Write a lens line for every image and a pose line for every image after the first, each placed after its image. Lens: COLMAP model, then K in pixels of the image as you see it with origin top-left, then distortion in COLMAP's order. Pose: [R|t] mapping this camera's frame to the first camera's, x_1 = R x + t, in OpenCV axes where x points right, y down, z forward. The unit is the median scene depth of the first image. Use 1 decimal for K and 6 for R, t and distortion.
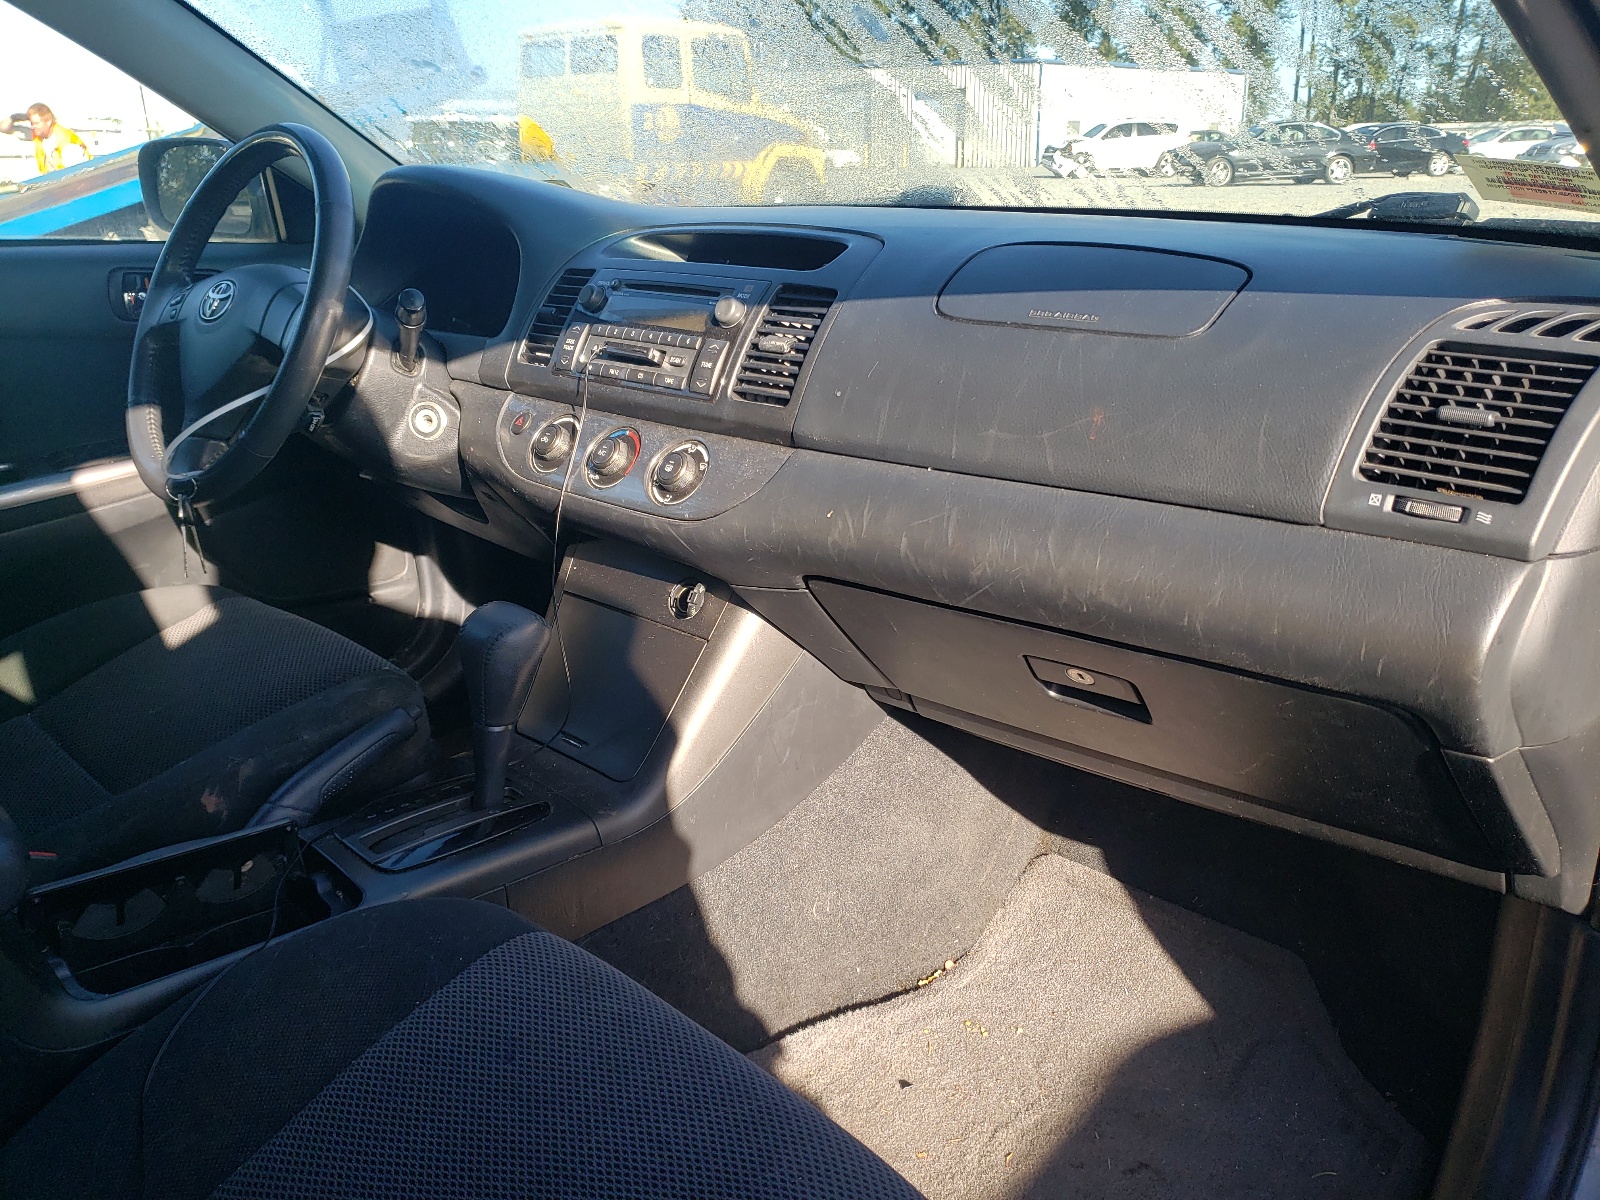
lens RADIAL K [[1223.3, 0, 800.0], [0, 1223.3, 600.0], [0, 0, 1]] dist [-0.000236, 0.002779]
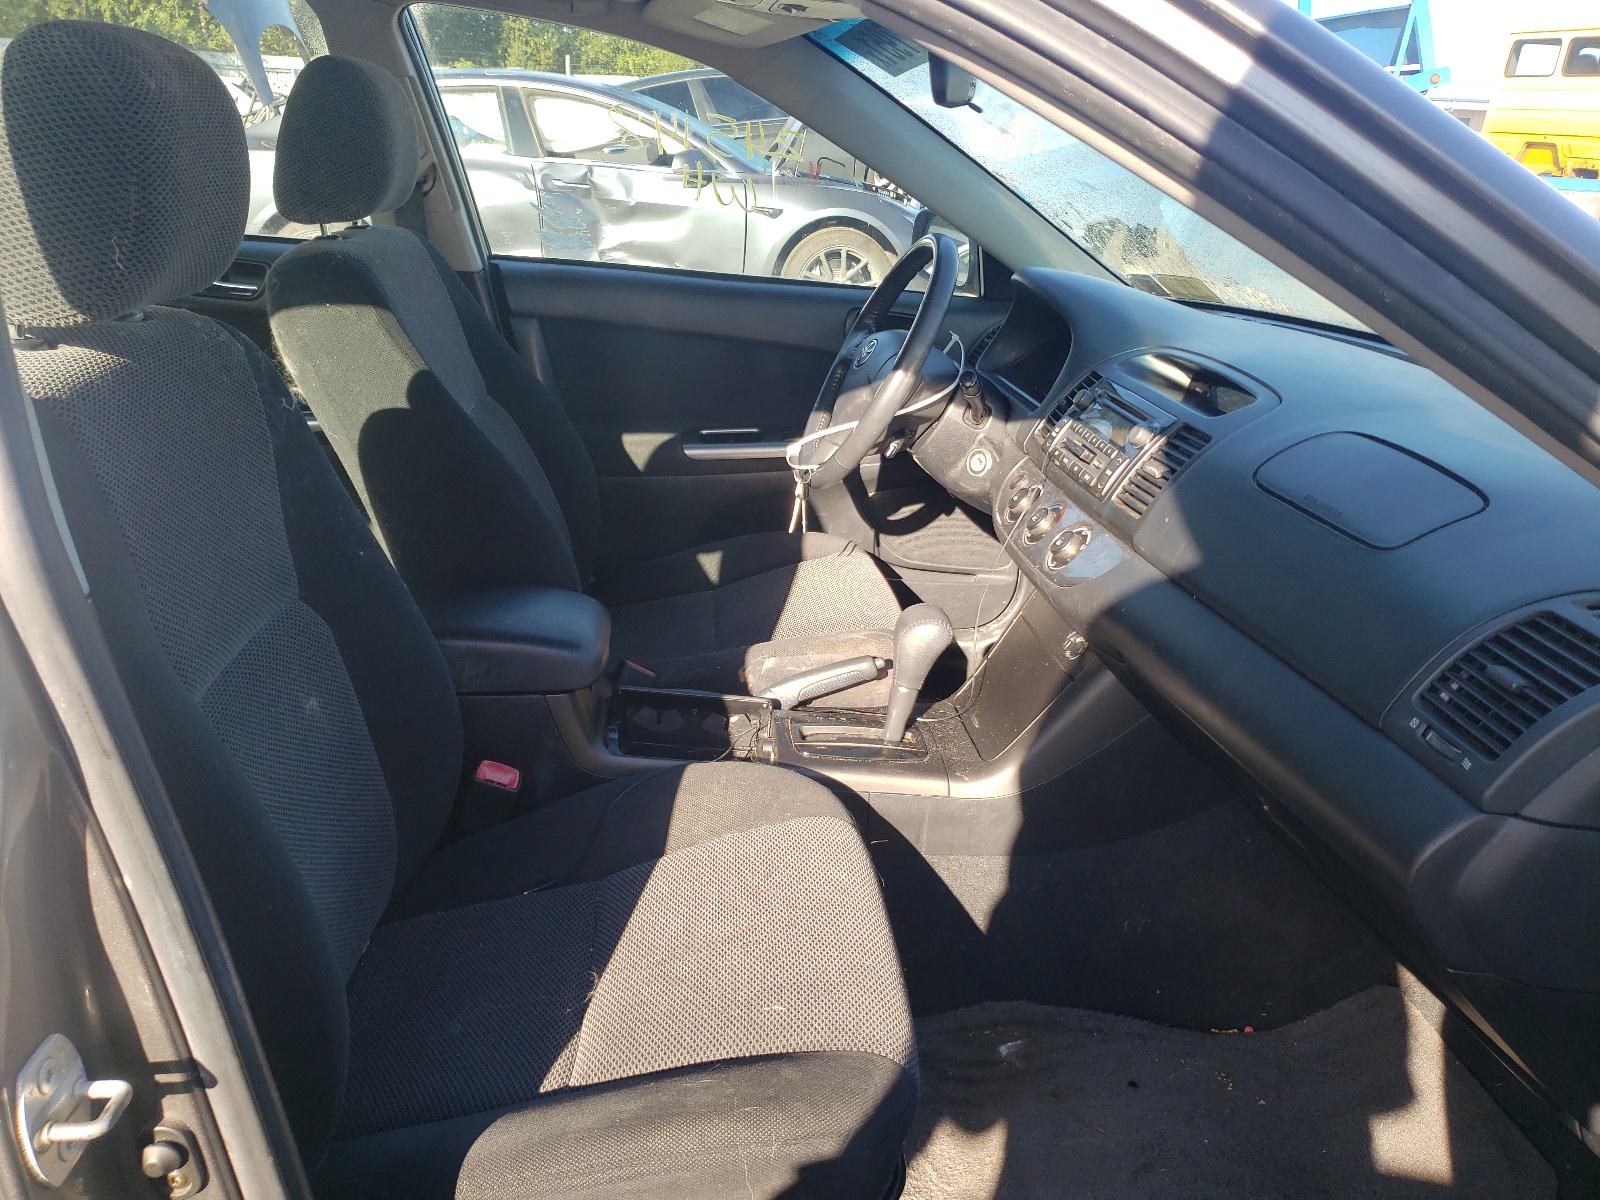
lens RADIAL K [[1223.3, 0, 800.0], [0, 1223.3, 600.0], [0, 0, 1]] dist [-0.000236, 0.002779]
pose [[0.748284, 0.272045, -0.605031, 0.448106], [-0.262613, 0.959015, 0.106418, -0.103670], [0.609184, 0.079258, 0.789058, -0.186084]]
